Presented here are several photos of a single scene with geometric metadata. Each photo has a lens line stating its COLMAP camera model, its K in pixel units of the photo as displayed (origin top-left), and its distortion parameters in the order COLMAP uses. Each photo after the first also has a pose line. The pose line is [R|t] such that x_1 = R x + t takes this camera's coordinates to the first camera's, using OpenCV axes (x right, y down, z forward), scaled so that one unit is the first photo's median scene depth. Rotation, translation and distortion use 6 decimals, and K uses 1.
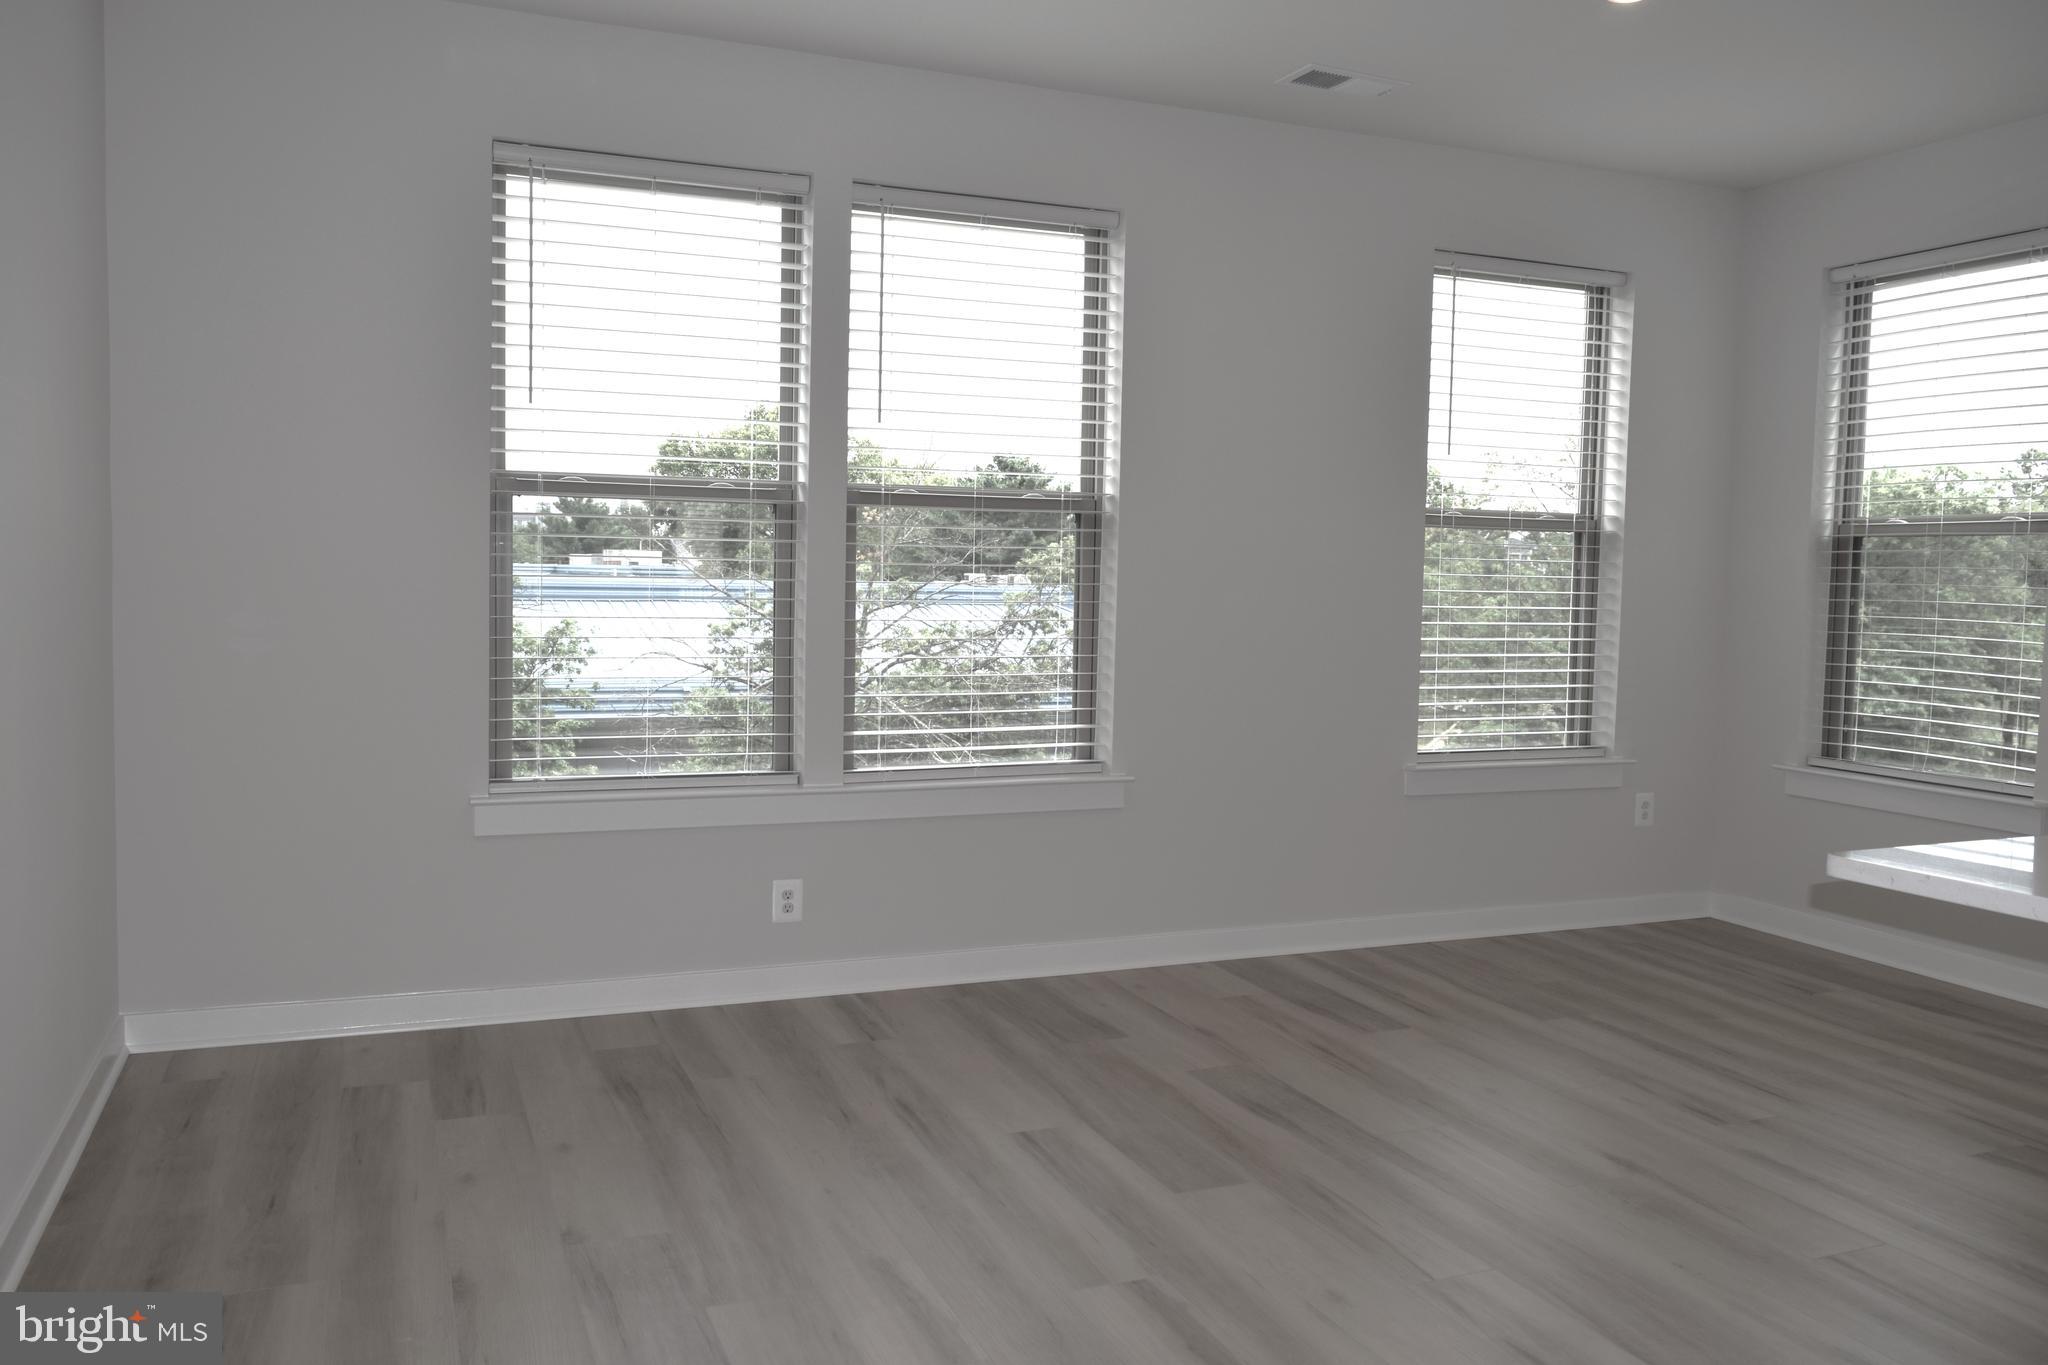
lens RADIAL K [[1574.9, 0, 1031.0], [0, 1574.9, 667.8], [0, 0, 1]] dist [-0.013440, 0.005636]
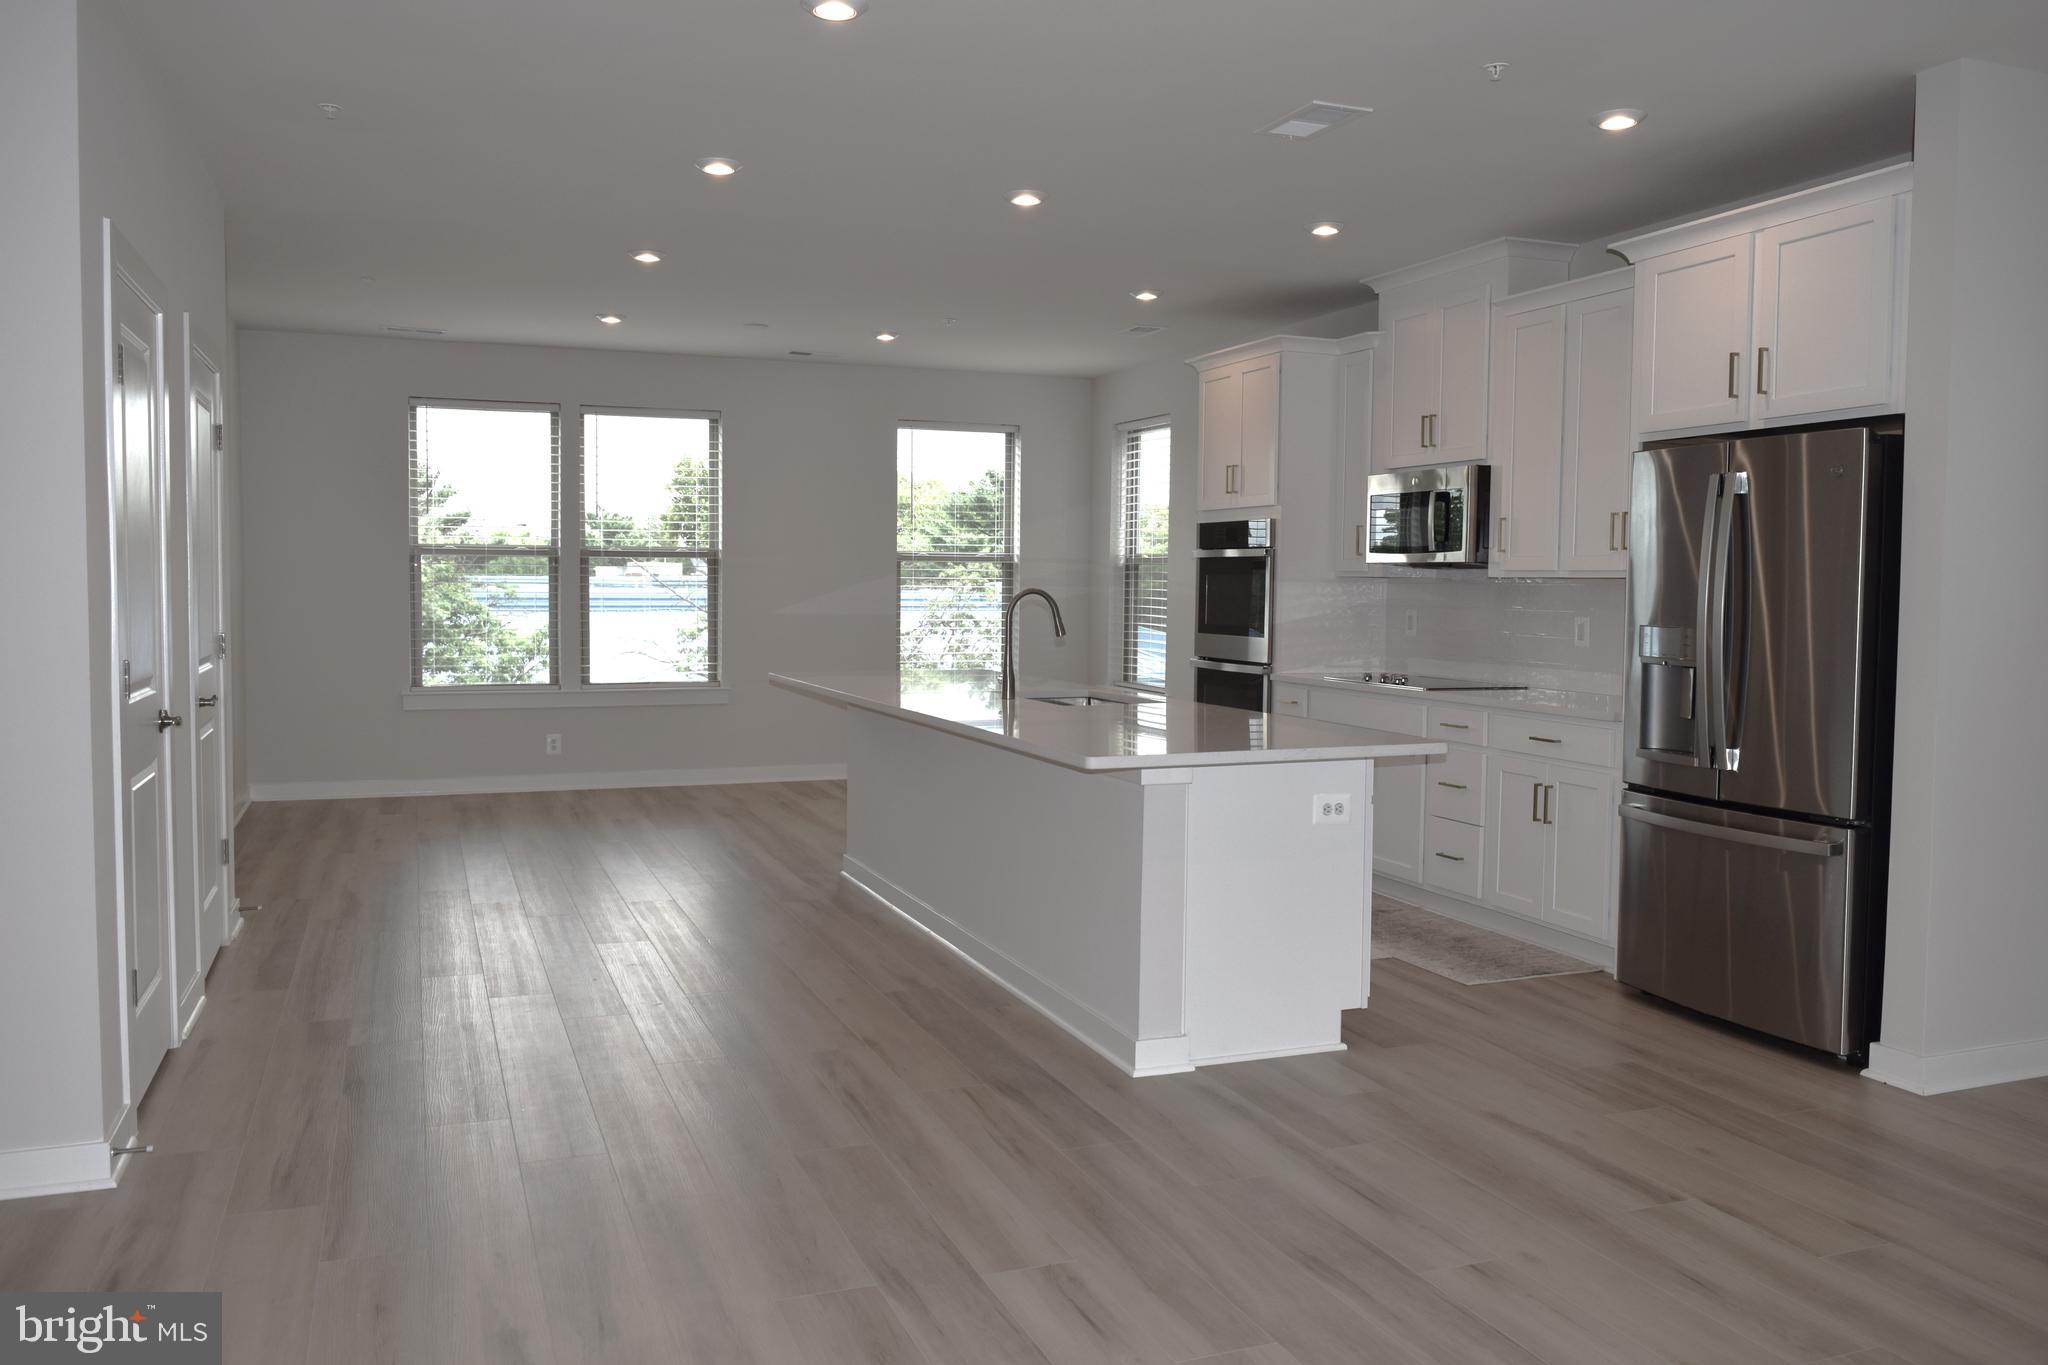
lens RADIAL K [[1574.9, 0, 1031.0], [0, 1574.9, 667.8], [0, 0, 1]] dist [-0.013440, 0.005636]
pose [[0.999739, -0.008556, -0.021200, 0.482929], [0.008461, 0.999954, -0.004545, 0.054600], [0.021237, 0.004364, 0.999765, -0.999190]]
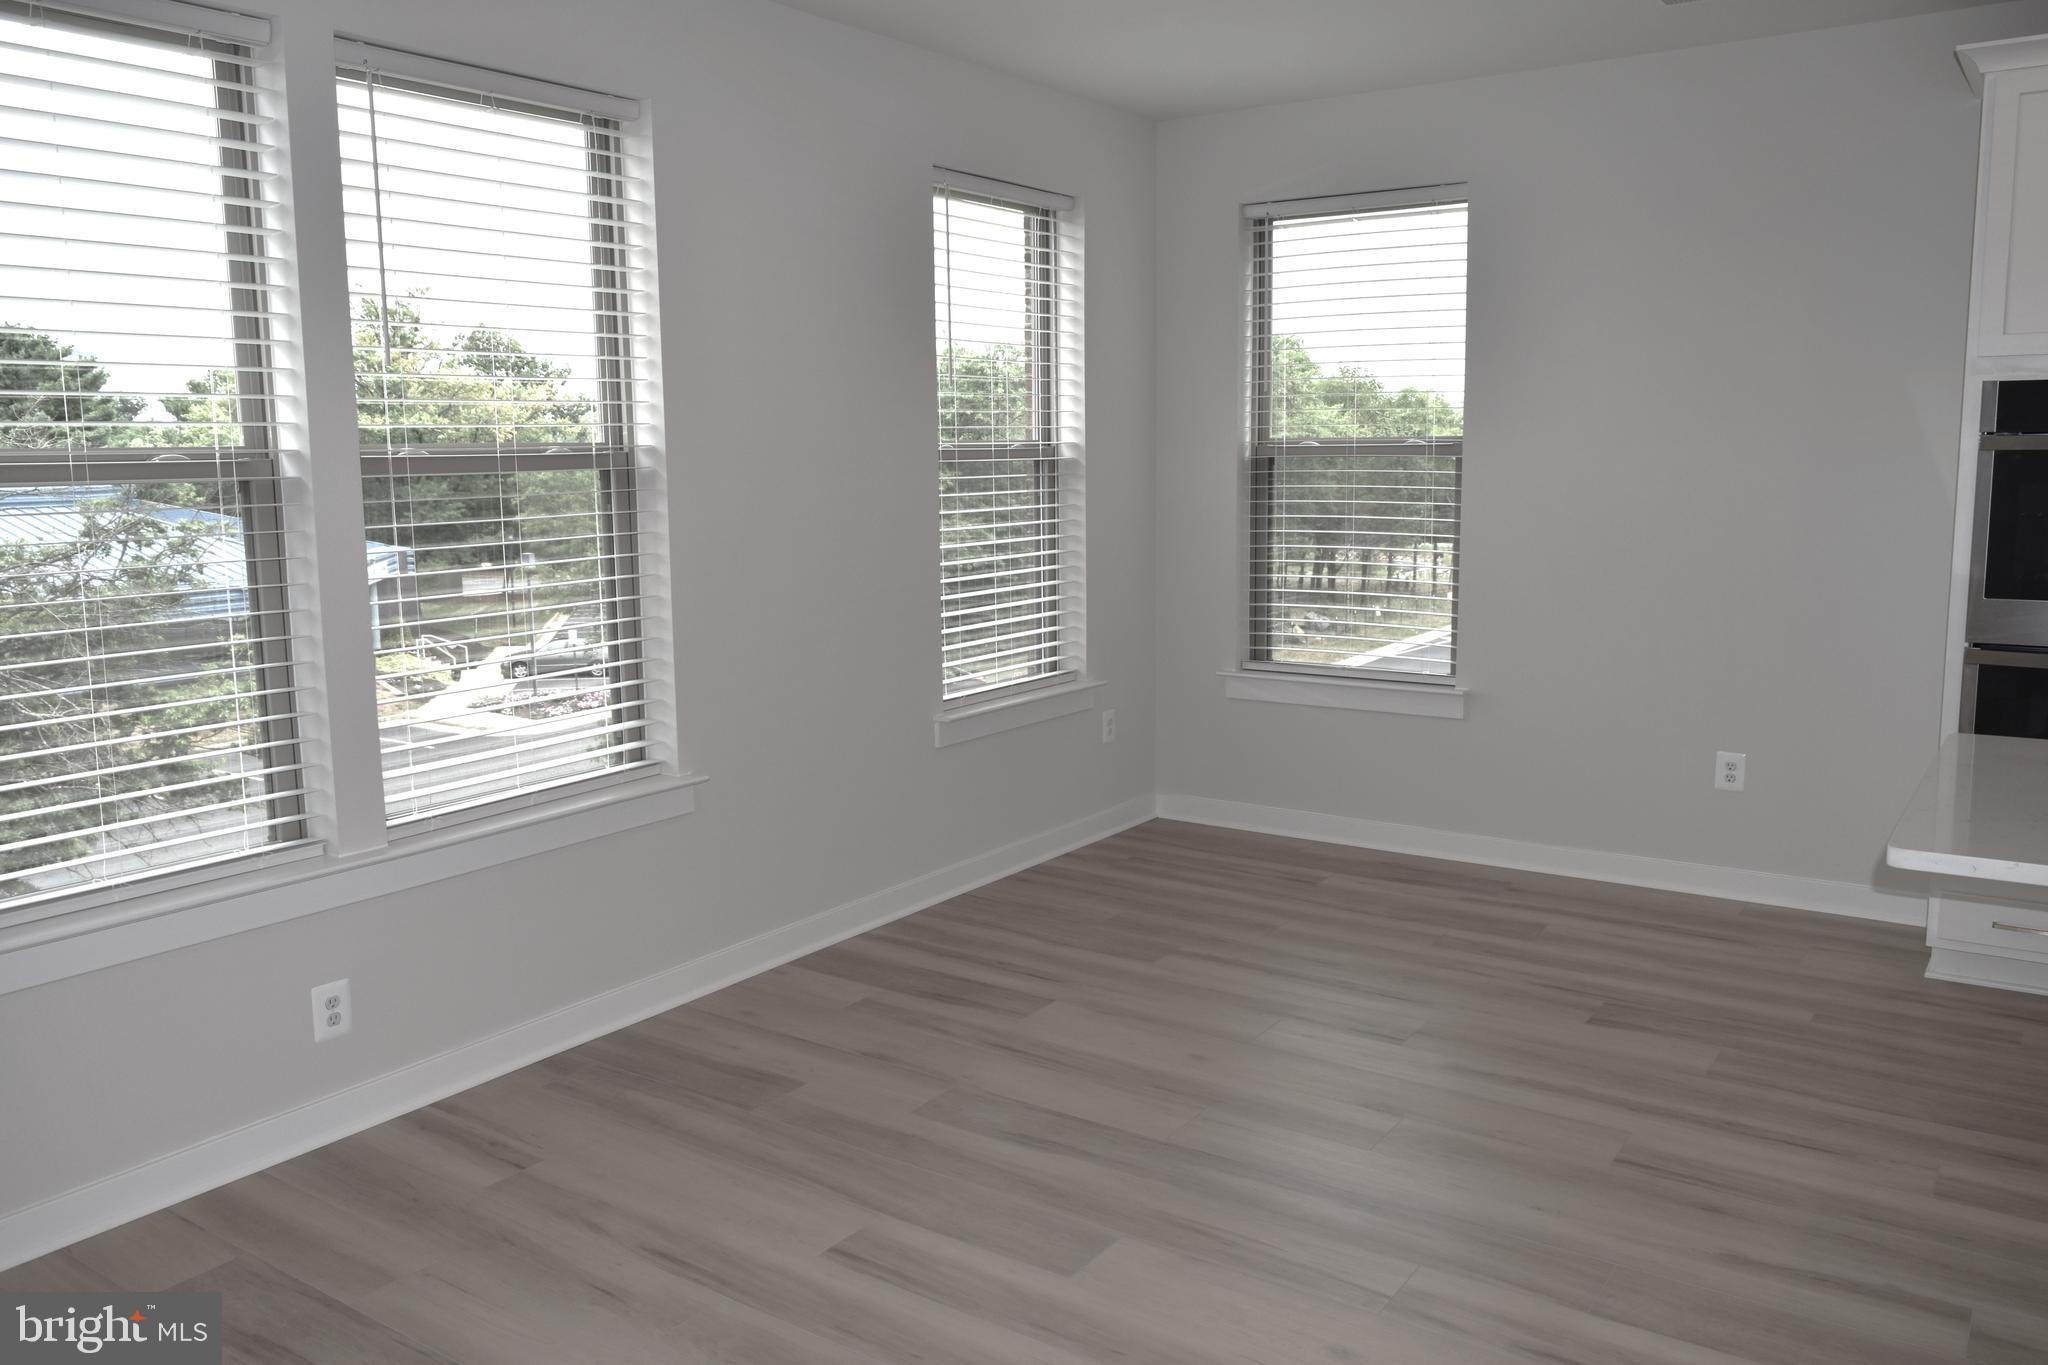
lens RADIAL K [[1566.6, 0, 1024.0], [0, 1566.6, 682.5], [0, 0, 1]] dist [-0.022532, 0.010474]
pose [[0.842803, -0.109923, 0.526877, -0.228143], [0.061648, 0.992195, 0.108391, -0.062072], [-0.534680, -0.058871, 0.843002, 0.183007]]
